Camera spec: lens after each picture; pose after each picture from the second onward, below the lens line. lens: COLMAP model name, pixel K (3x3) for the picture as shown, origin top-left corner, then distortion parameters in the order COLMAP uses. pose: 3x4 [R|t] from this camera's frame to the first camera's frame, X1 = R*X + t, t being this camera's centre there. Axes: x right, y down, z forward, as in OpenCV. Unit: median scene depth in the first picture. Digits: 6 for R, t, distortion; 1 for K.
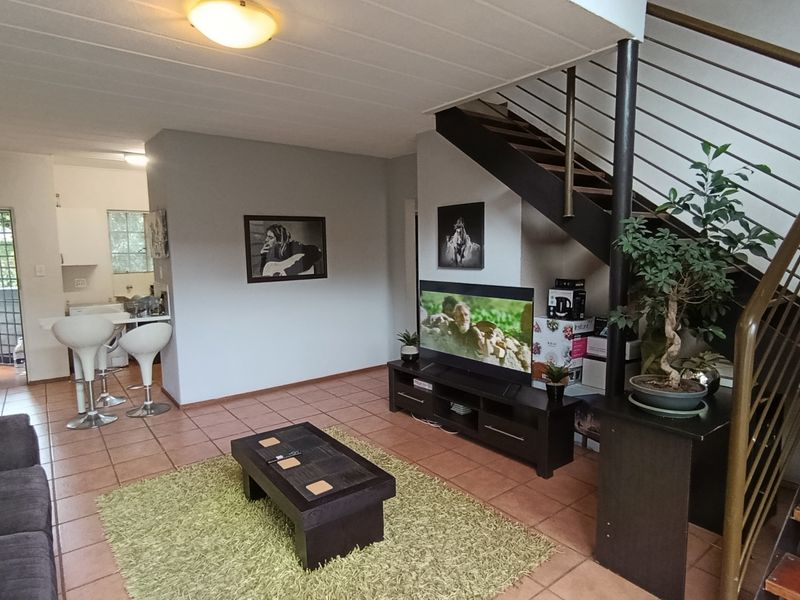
lens RADIAL K [[480.1, 0, 405.2], [0, 480.1, 300.5], [0, 0, 1]] dist [-0.009143, 0.008432]
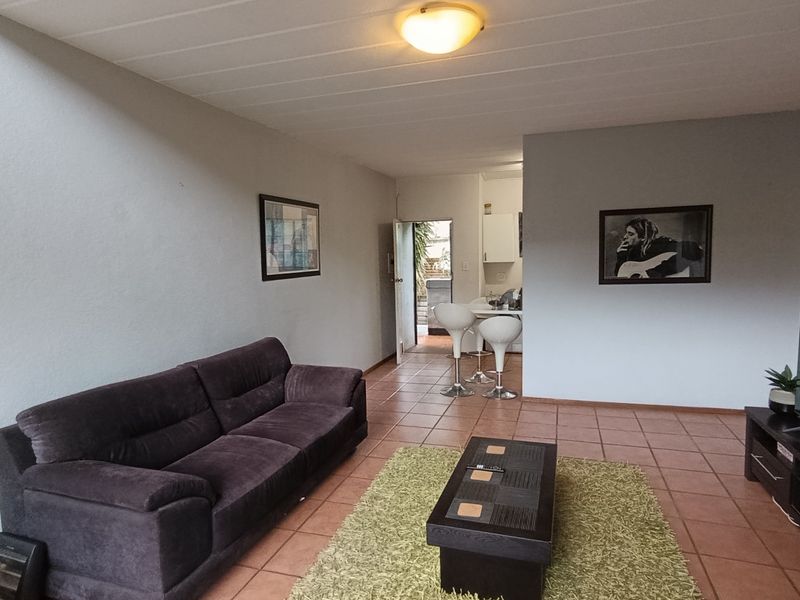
lens RADIAL K [[480.1, 0, 407.5], [0, 480.1, 301.6], [0, 0, 1]] dist [-0.009143, 0.008432]
pose [[0.565676, 0.080708, -0.820669, 0.224689], [-0.073118, 0.996188, 0.047570, -0.020361], [0.821380, 0.033096, 0.569421, 0.173577]]
